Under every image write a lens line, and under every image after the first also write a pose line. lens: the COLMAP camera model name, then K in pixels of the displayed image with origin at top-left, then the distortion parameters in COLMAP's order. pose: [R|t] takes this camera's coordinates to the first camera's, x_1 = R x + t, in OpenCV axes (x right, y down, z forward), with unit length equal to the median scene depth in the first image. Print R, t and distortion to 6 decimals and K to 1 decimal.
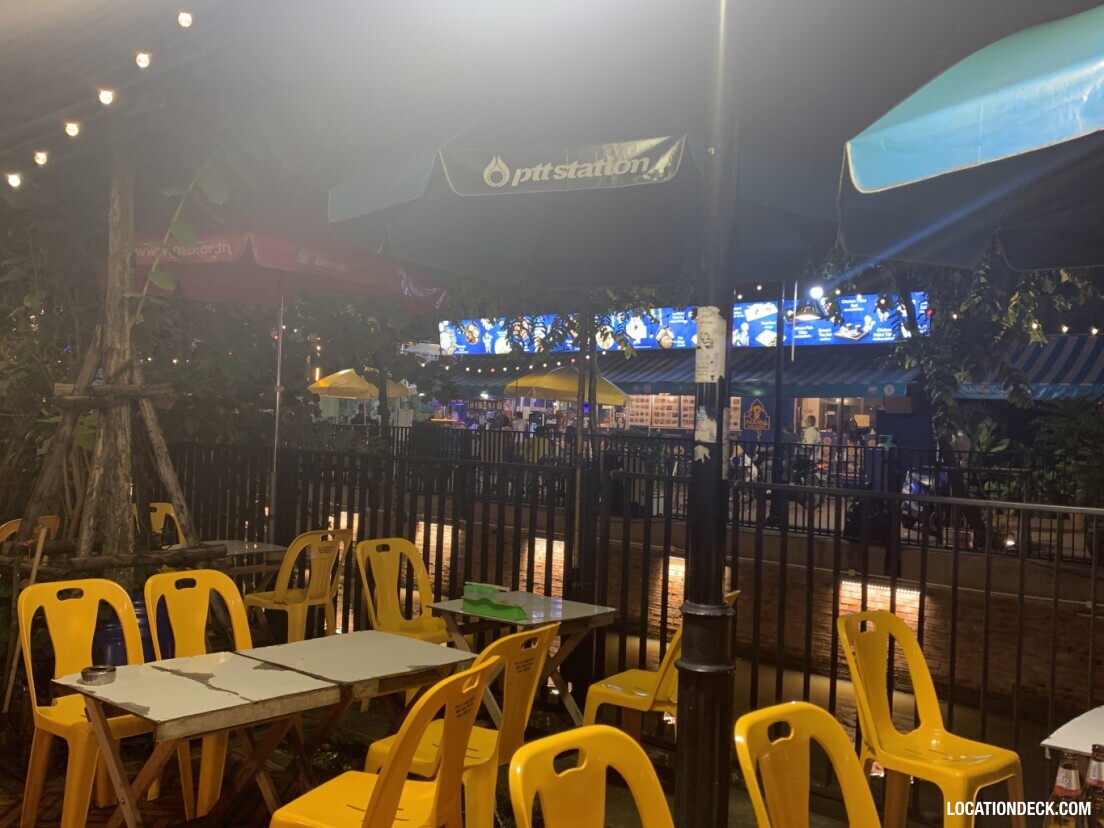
lens RADIAL K [[1053.6, 0, 552.0], [0, 1053.6, 414.0], [0, 0, 1]] dist [0.004585, -0.000724]
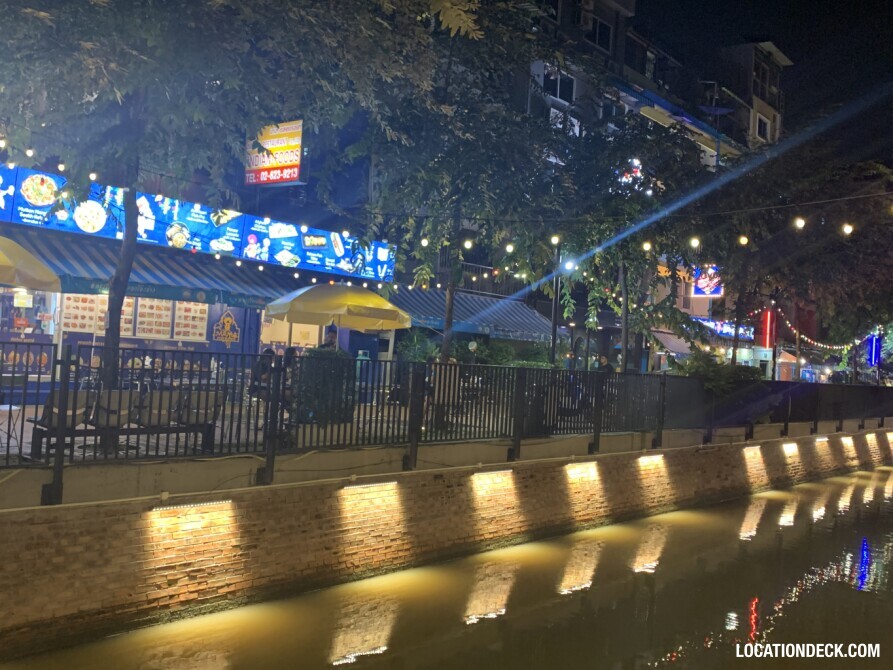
lens RADIAL K [[852.2, 0, 446.5], [0, 852.2, 335.0], [0, 0, 1]] dist [0.004585, -0.000724]
pose [[-0.078415, -0.011162, 0.996858, -0.617051], [-0.068710, 0.997620, 0.005765, -0.010100], [-0.994550, -0.068042, -0.078995, 0.841423]]
